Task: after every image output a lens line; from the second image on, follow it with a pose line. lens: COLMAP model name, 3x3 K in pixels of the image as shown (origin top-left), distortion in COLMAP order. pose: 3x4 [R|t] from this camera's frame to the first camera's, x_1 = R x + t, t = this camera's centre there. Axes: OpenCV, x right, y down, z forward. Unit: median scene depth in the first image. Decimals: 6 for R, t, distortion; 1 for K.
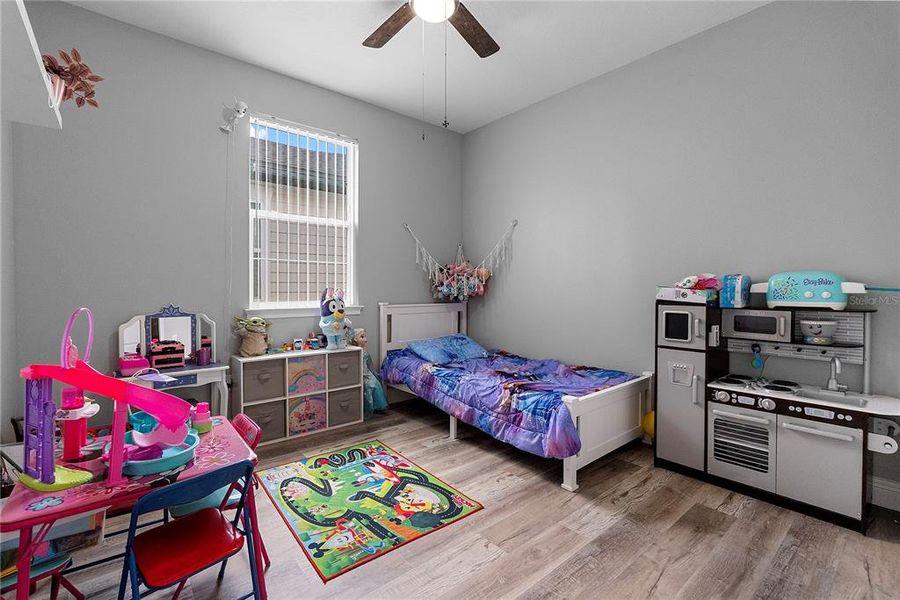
lens RADIAL K [[401.0, 0, 453.4], [0, 401.0, 295.0], [0, 0, 1]] dist [-0.002506, -0.000354]
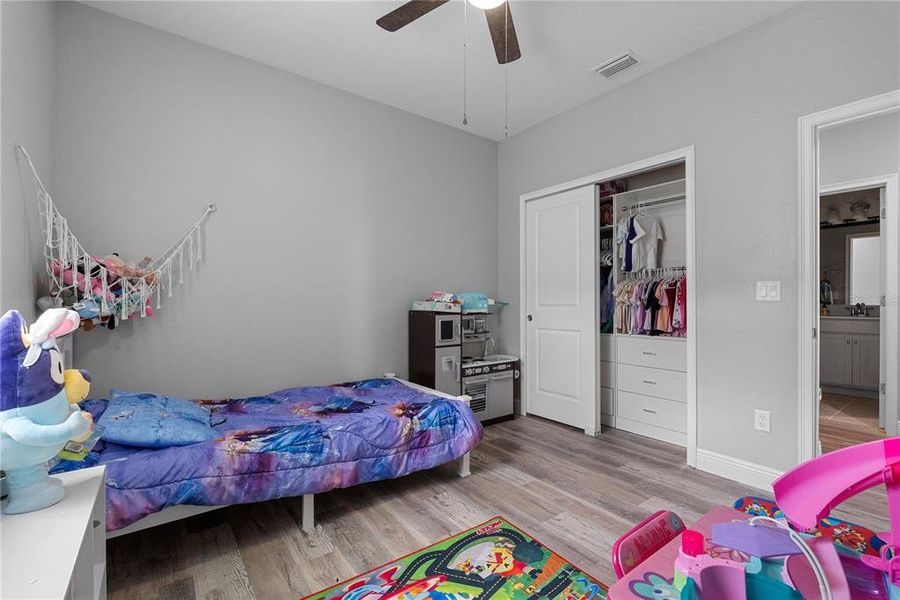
lens RADIAL K [[401.0, 0, 453.4], [0, 401.0, 295.0], [0, 0, 1]] dist [-0.002506, -0.000354]
pose [[0.050907, 0.009285, 0.998660, -0.894091], [0.013395, 0.999860, -0.009979, -0.031562], [-0.998614, 0.013885, 0.050775, 0.976916]]
